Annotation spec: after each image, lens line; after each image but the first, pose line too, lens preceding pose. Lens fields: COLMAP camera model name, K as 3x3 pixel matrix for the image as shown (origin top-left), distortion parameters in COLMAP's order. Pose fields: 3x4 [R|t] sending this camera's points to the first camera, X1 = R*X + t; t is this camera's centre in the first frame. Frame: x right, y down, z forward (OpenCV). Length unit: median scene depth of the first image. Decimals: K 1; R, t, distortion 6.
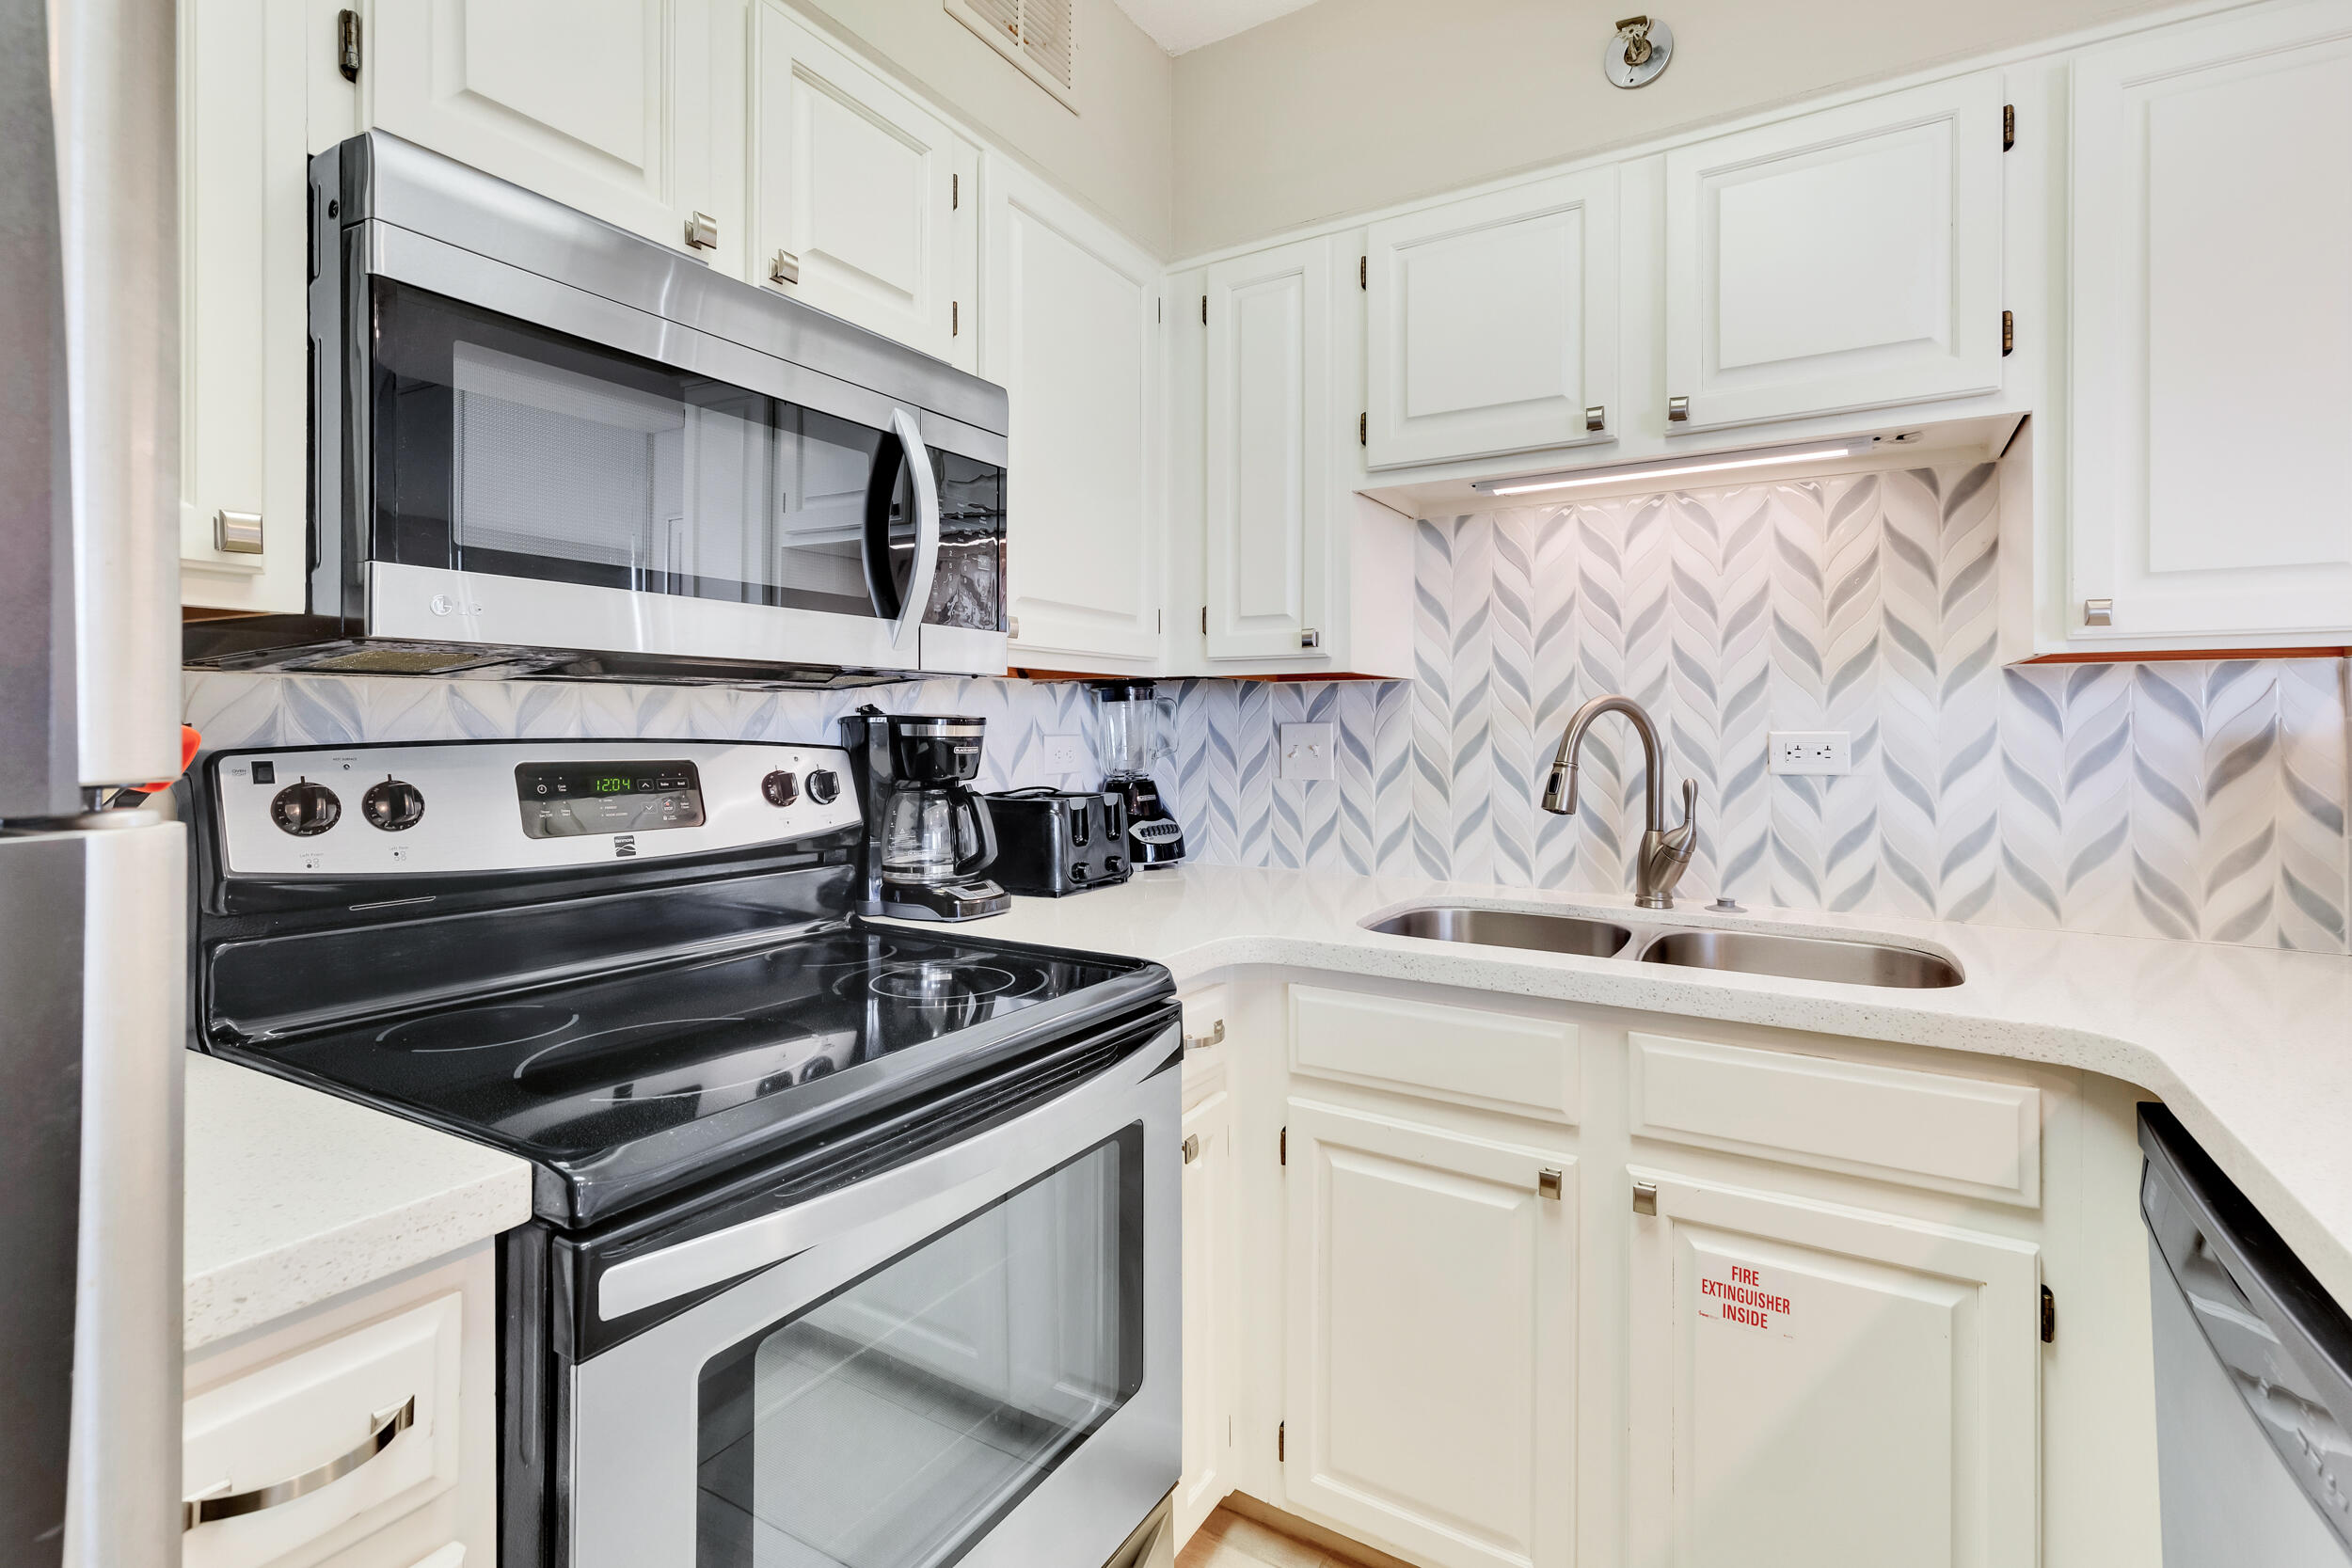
lens RADIAL K [[1094.0, 0, 1193.3], [0, 1094.0, 709.0], [0, 0, 1]] dist [0.004993, -0.001417]
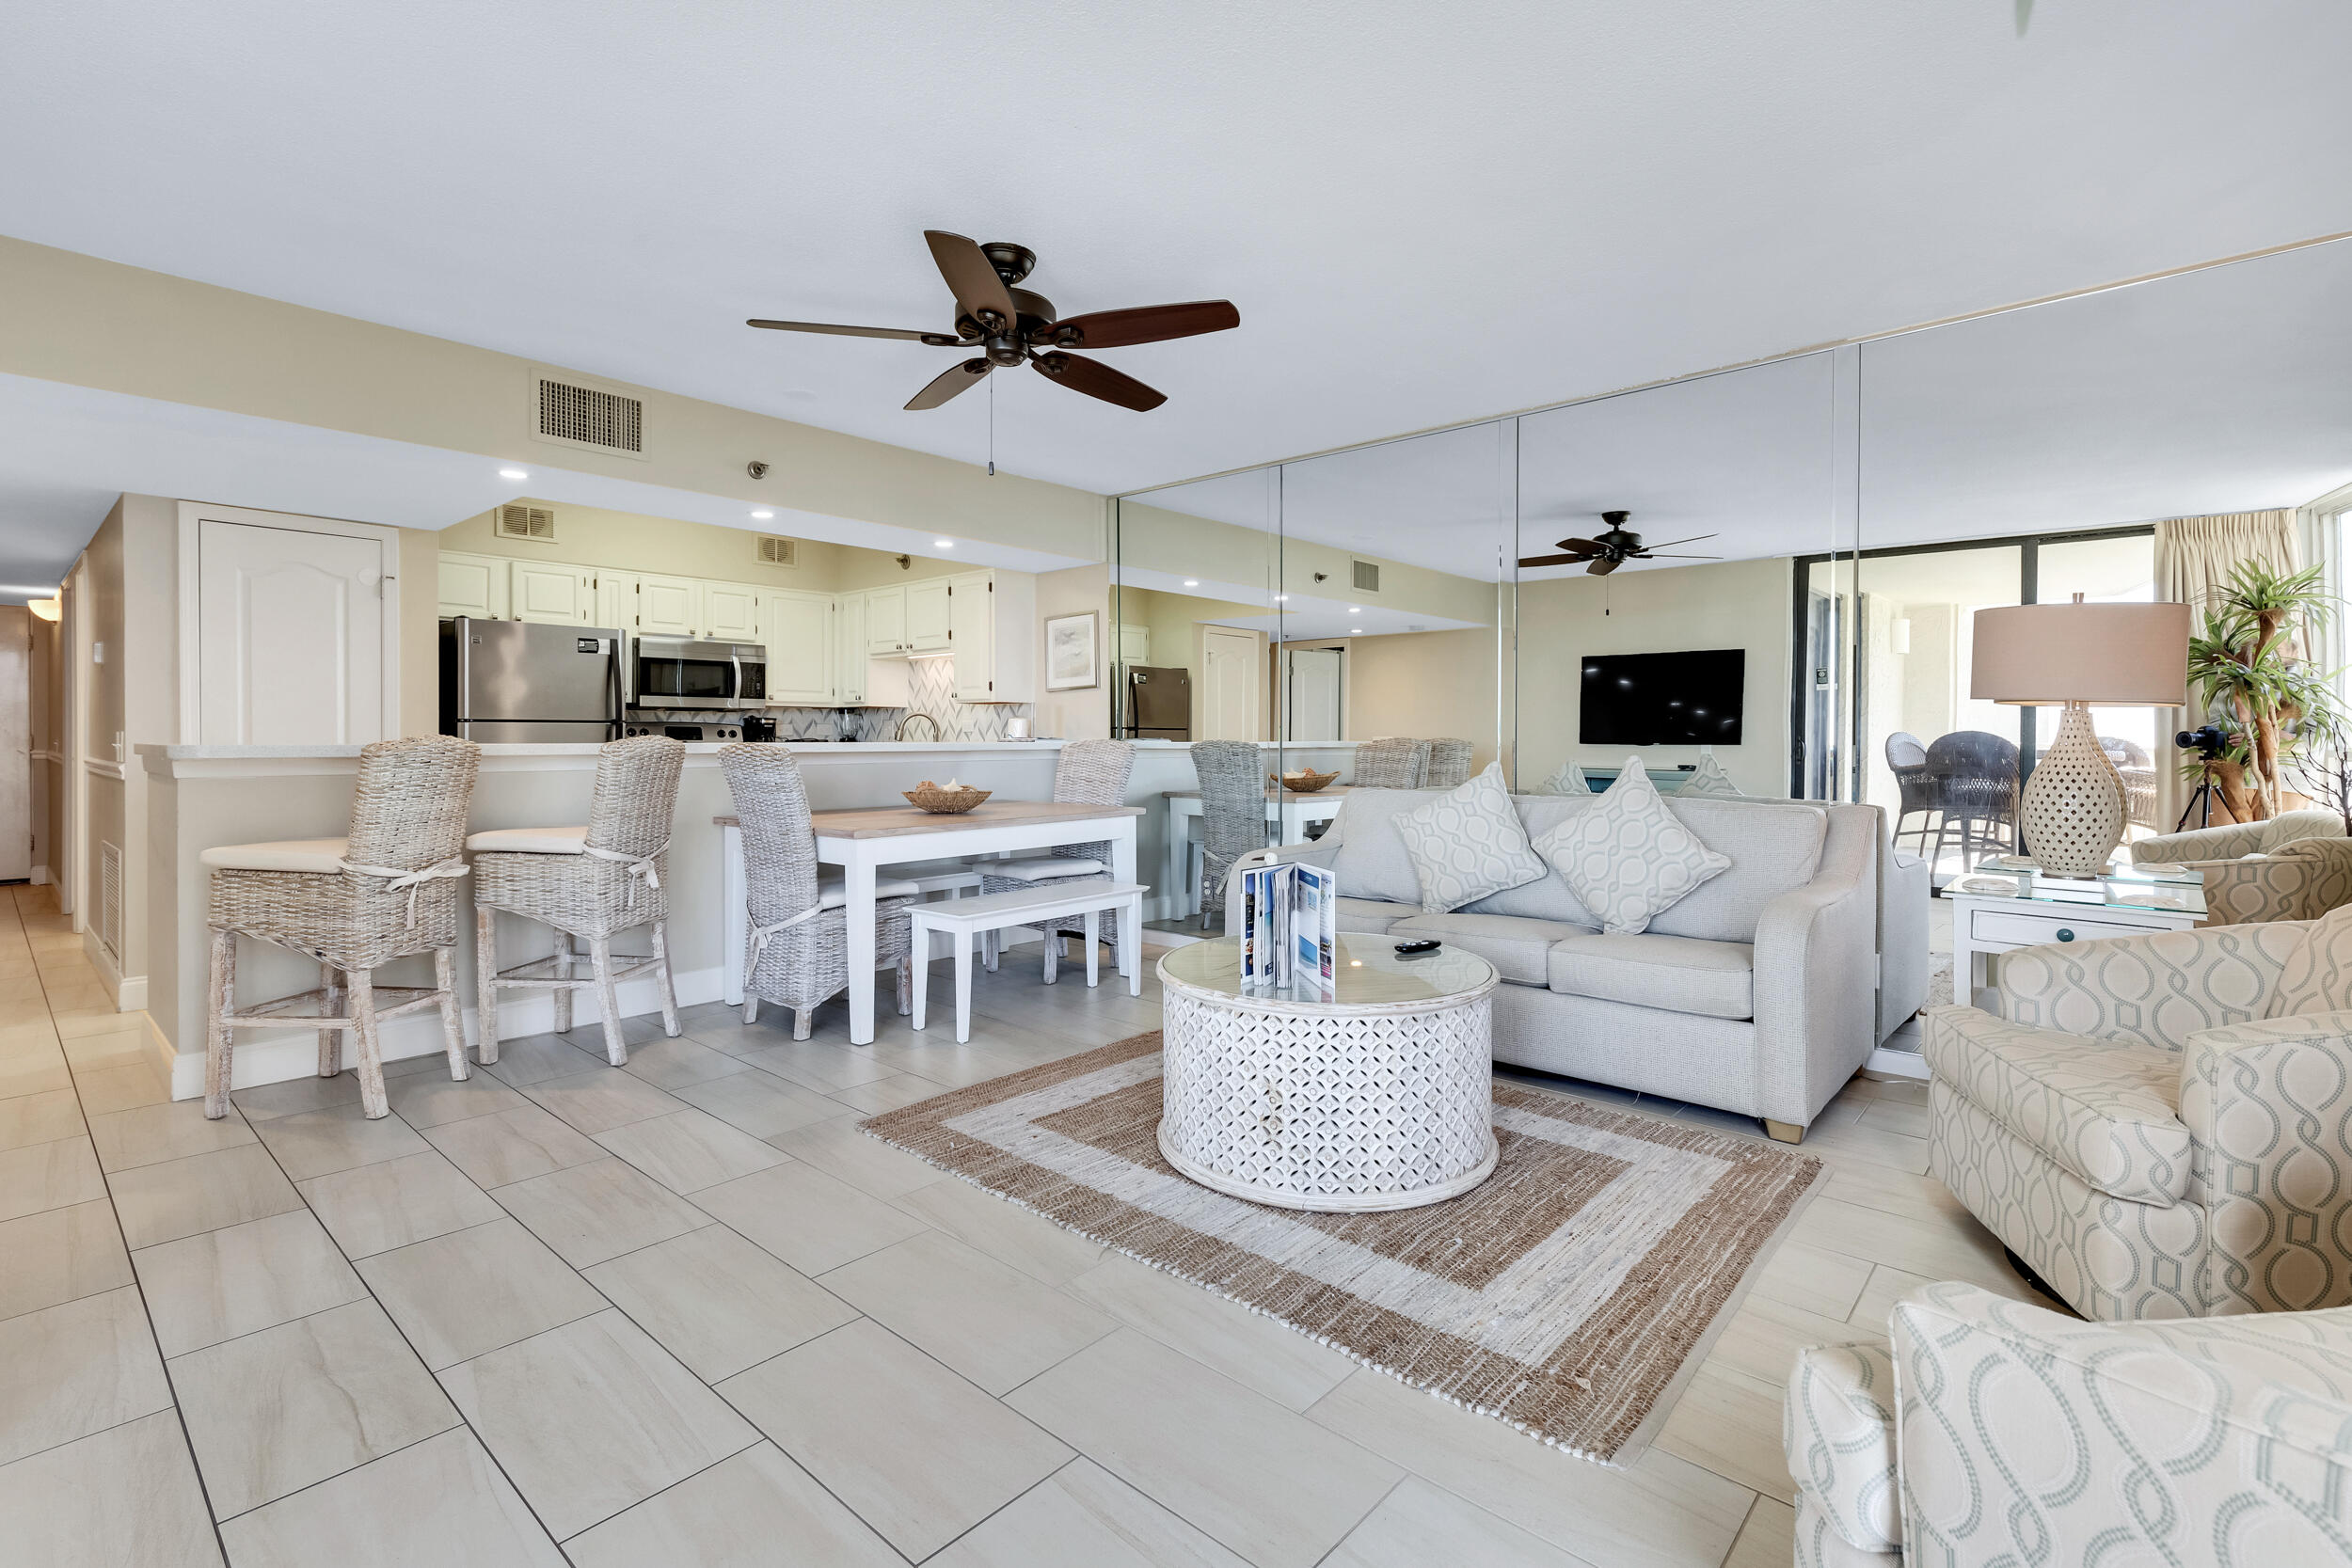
lens RADIAL K [[1094.0, 0, 1201.0], [0, 1094.0, 739.0], [0, 0, 1]] dist [0.004993, -0.001417]
pose [[0.981920, -0.000232, -0.189295, 2.276044], [0.003739, 0.999828, 0.018169, 0.017240], [0.189258, -0.018548, 0.981752, -2.887829]]
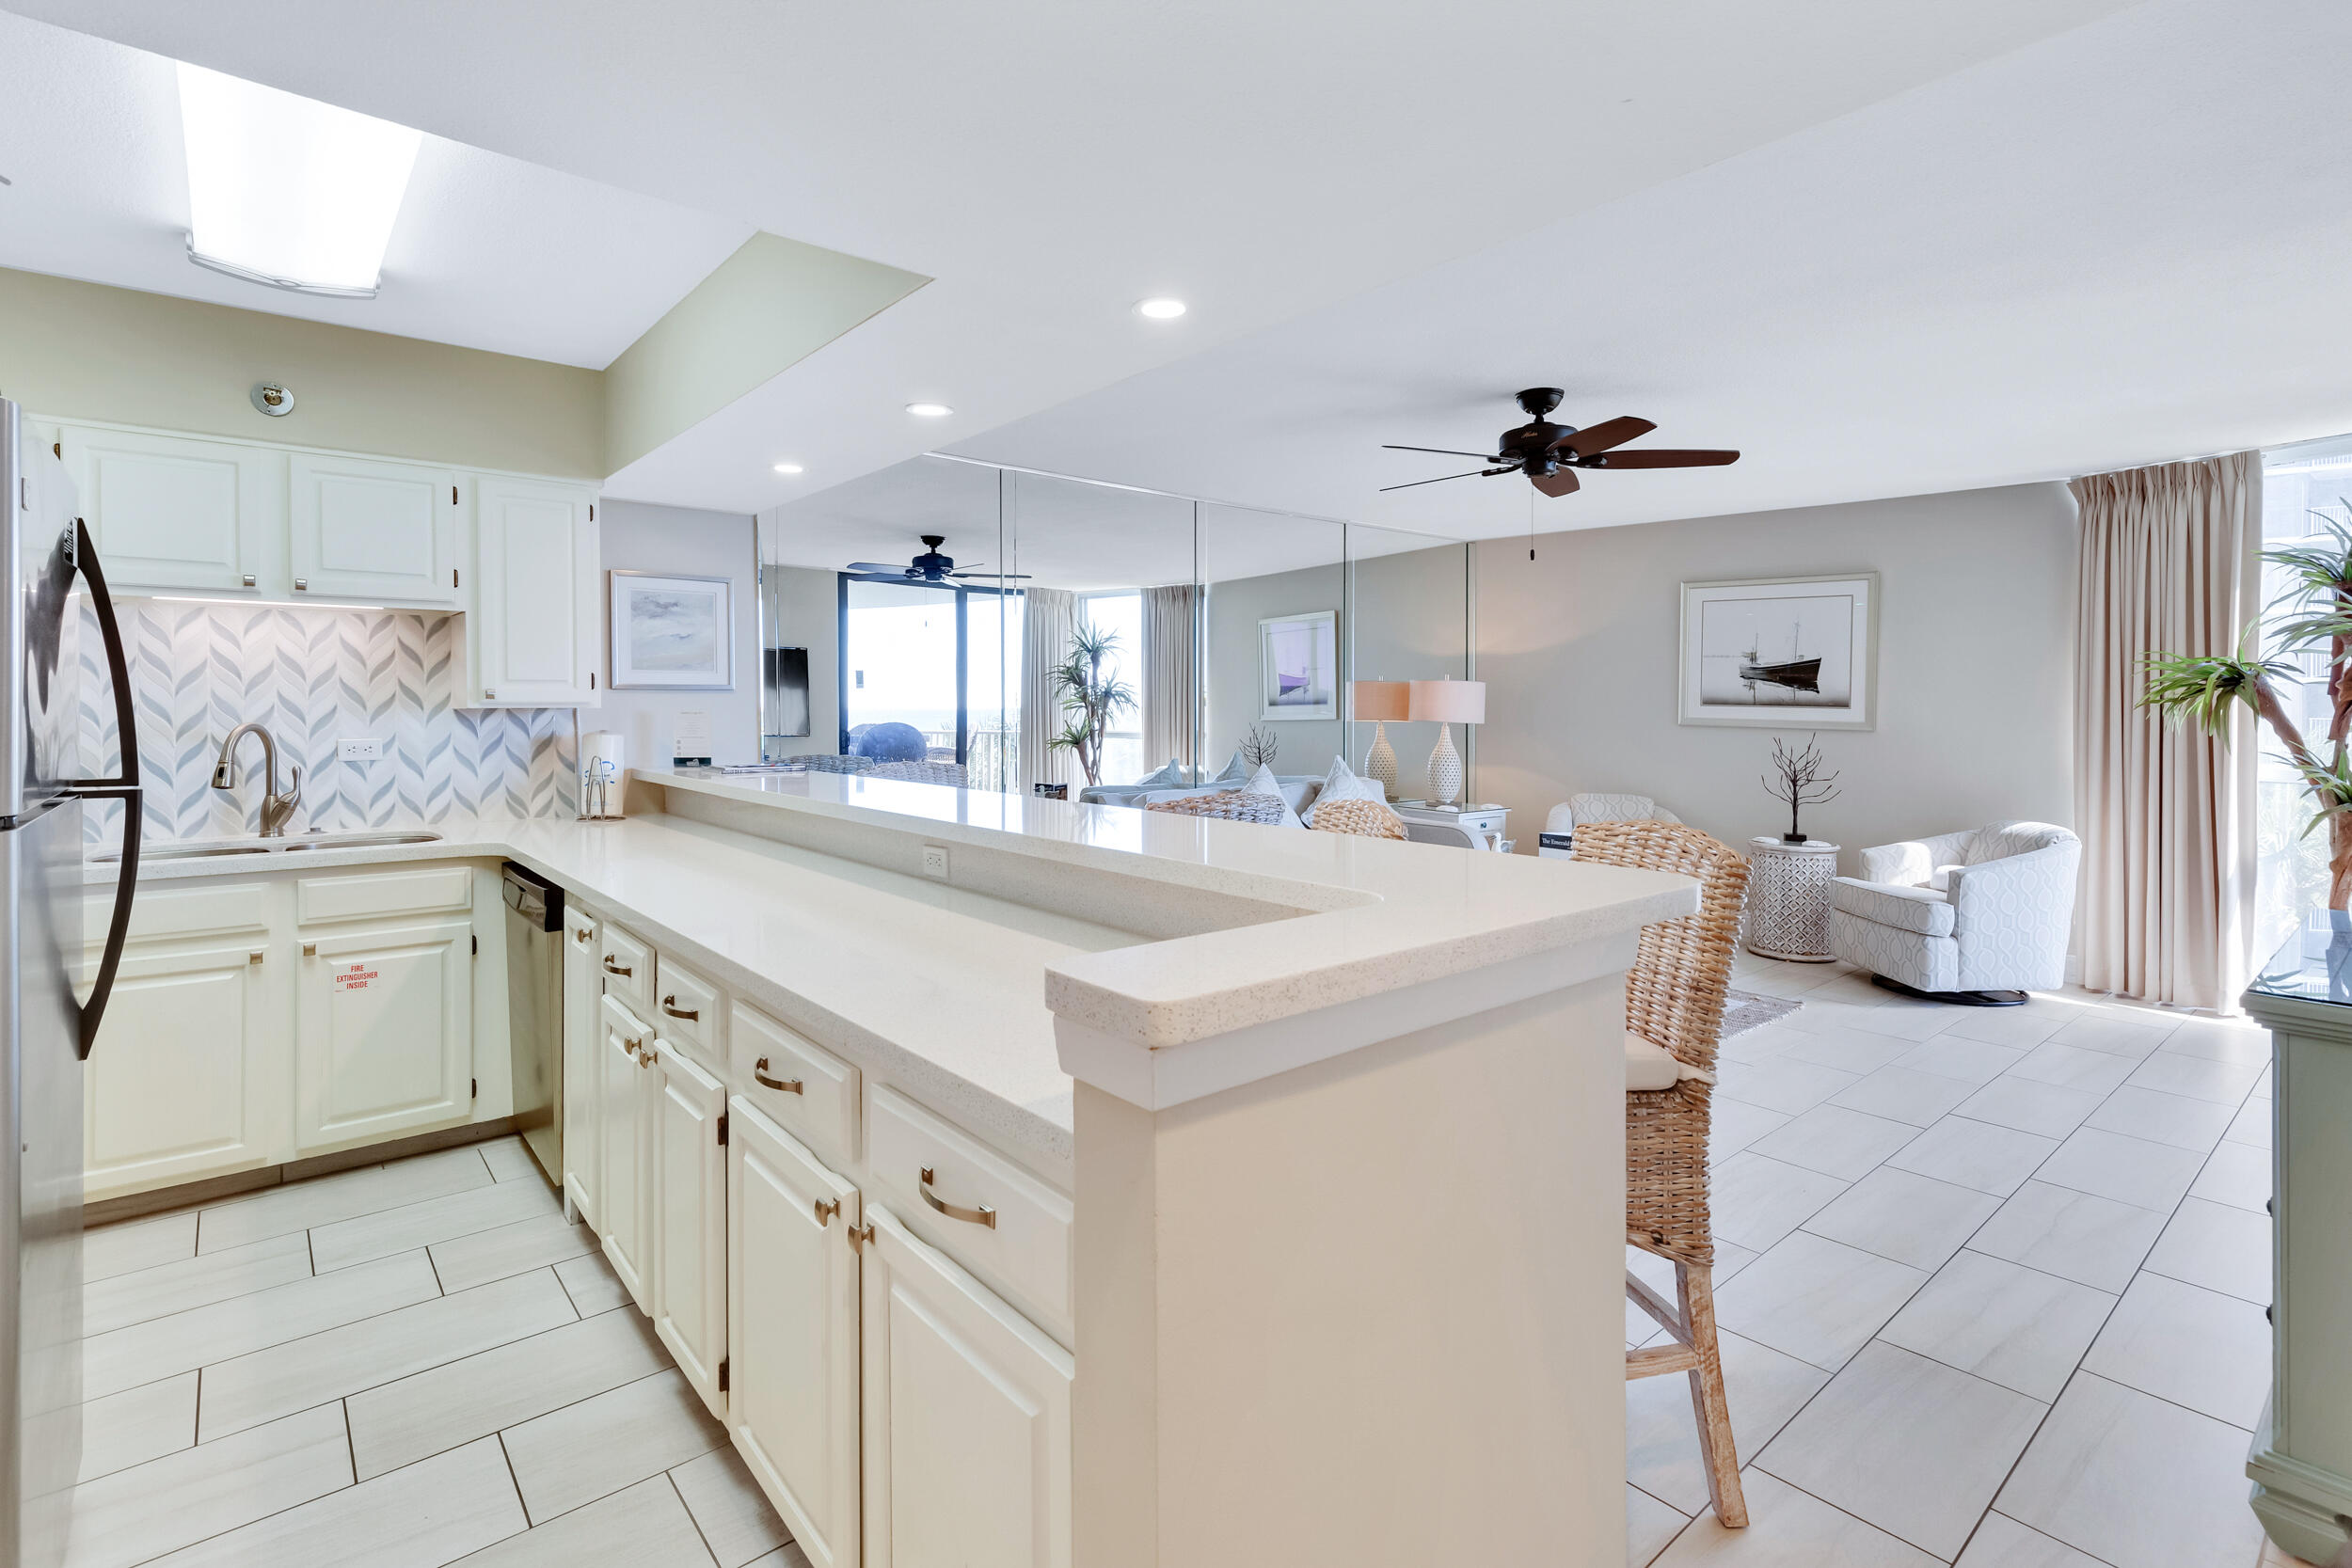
lens RADIAL K [[1094.0, 0, 1188.7], [0, 1094.0, 734.7], [0, 0, 1]] dist [0.004993, -0.001417]
pose [[0.320088, -0.028740, 0.946952, -0.916399], [-0.015931, 0.999235, 0.035712, -0.090018], [-0.947254, -0.026517, 0.319386, -1.157294]]
